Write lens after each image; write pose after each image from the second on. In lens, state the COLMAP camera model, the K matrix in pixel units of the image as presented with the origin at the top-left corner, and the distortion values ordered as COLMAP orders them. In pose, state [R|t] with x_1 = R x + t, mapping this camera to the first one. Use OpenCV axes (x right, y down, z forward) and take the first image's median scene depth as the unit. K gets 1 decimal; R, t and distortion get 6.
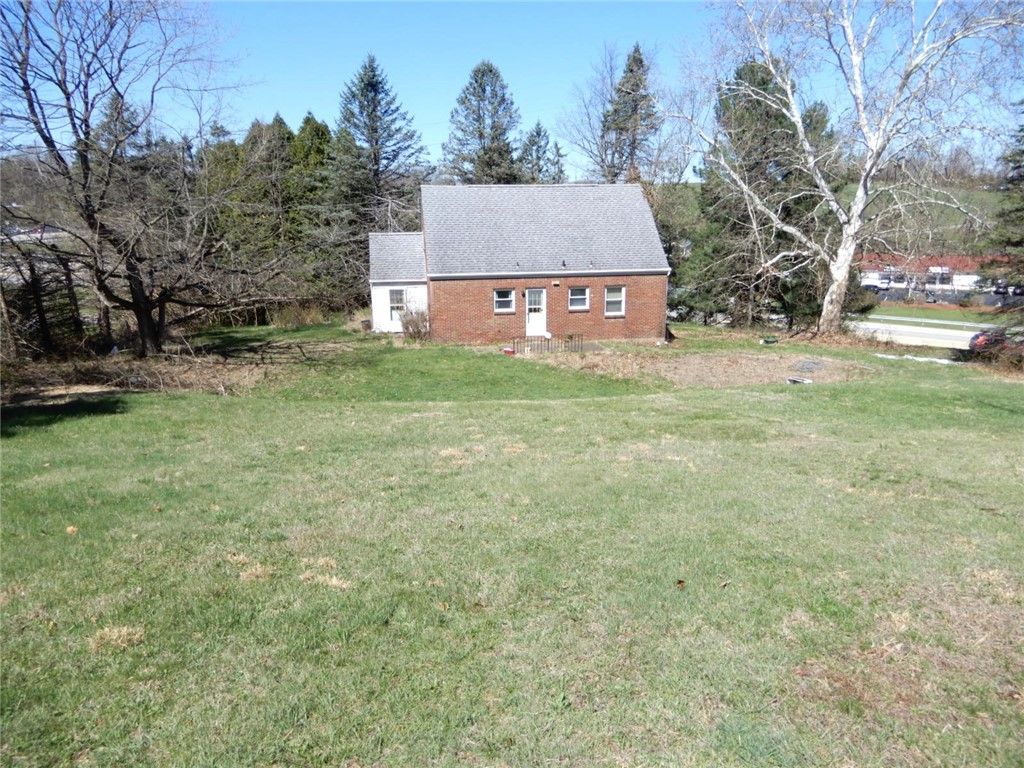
lens RADIAL K [[722.5, 0, 512.0], [0, 722.5, 384.0], [0, 0, 1]] dist [0.020547, -0.002328]
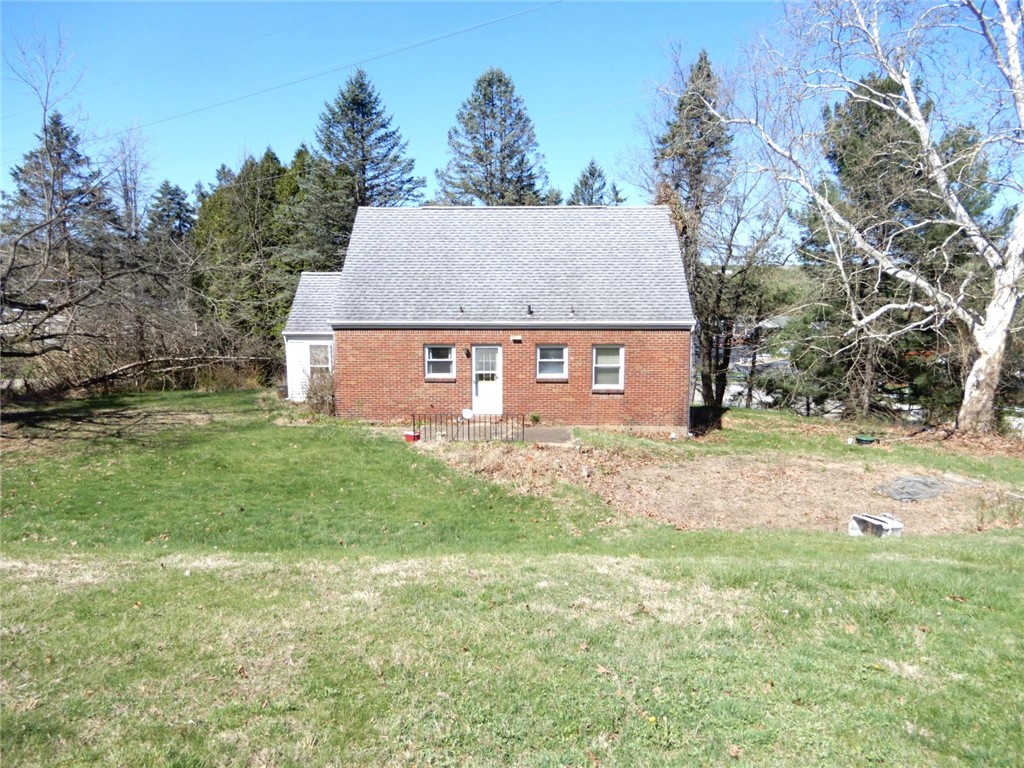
lens RADIAL K [[724.0, 0, 512.0], [0, 724.0, 384.0], [0, 0, 1]] dist [0.005807, 0.007083]
pose [[0.981597, 0.034702, -0.187783, 0.167551], [-0.055554, 0.992712, -0.106943, -0.022476], [0.182703, 0.115407, 0.976371, 0.312538]]
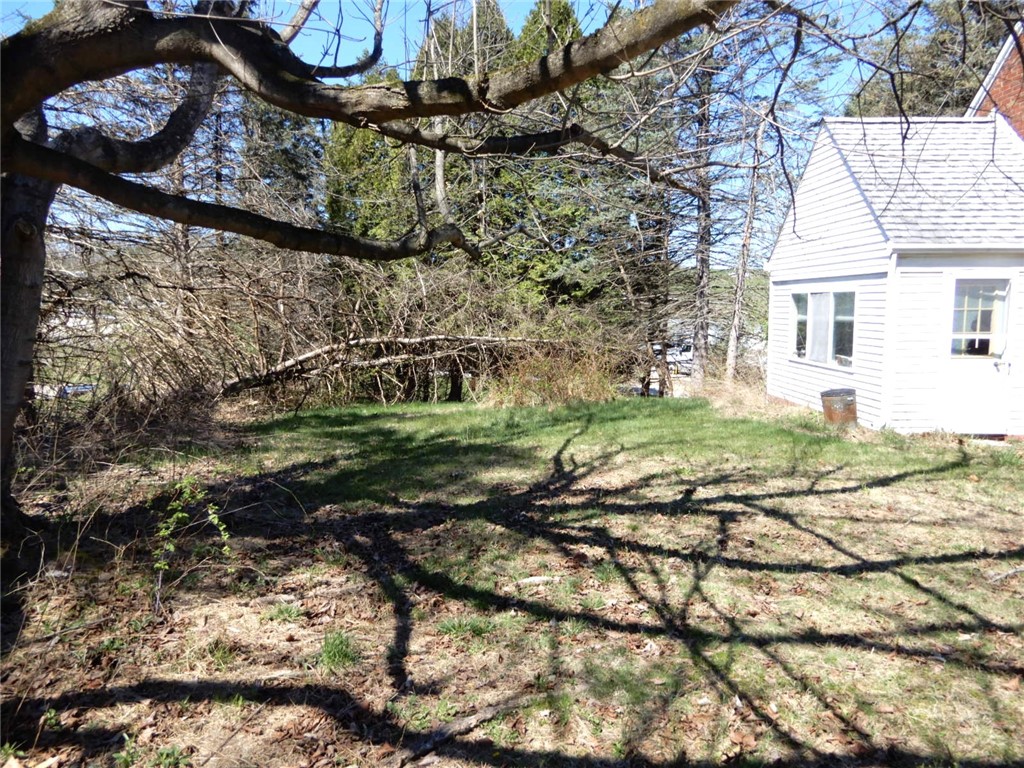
lens RADIAL K [[717.8, 0, 512.0], [0, 717.8, 384.0], [0, 0, 1]] dist [-0.025471, 0.005672]
pose [[0.987580, 0.024433, -0.155204, -0.282940], [-0.043513, 0.991728, -0.120755, -0.050003], [0.150970, 0.126009, 0.980474, 0.696121]]
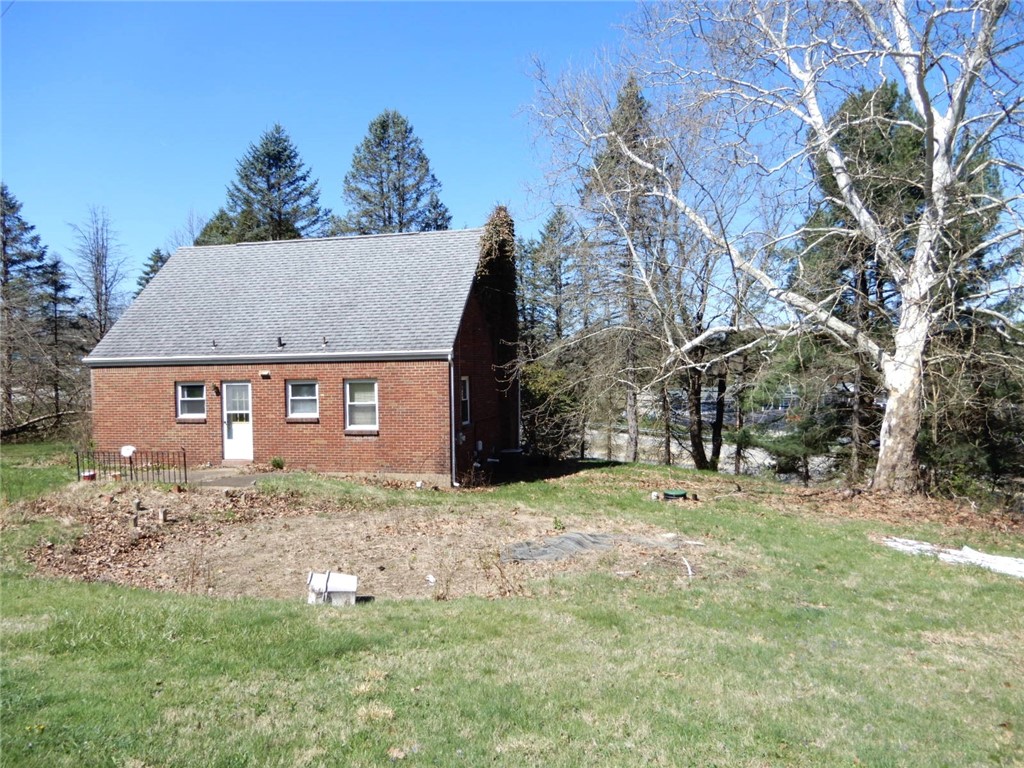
lens RADIAL K [[724.0, 0, 512.0], [0, 724.0, 384.0], [0, 0, 1]] dist [0.005807, 0.007083]
pose [[0.925401, 0.001622, -0.378985, 0.437021], [-0.080647, 0.977931, -0.192737, -0.027827], [0.370309, 0.208923, 0.905109, 0.480057]]
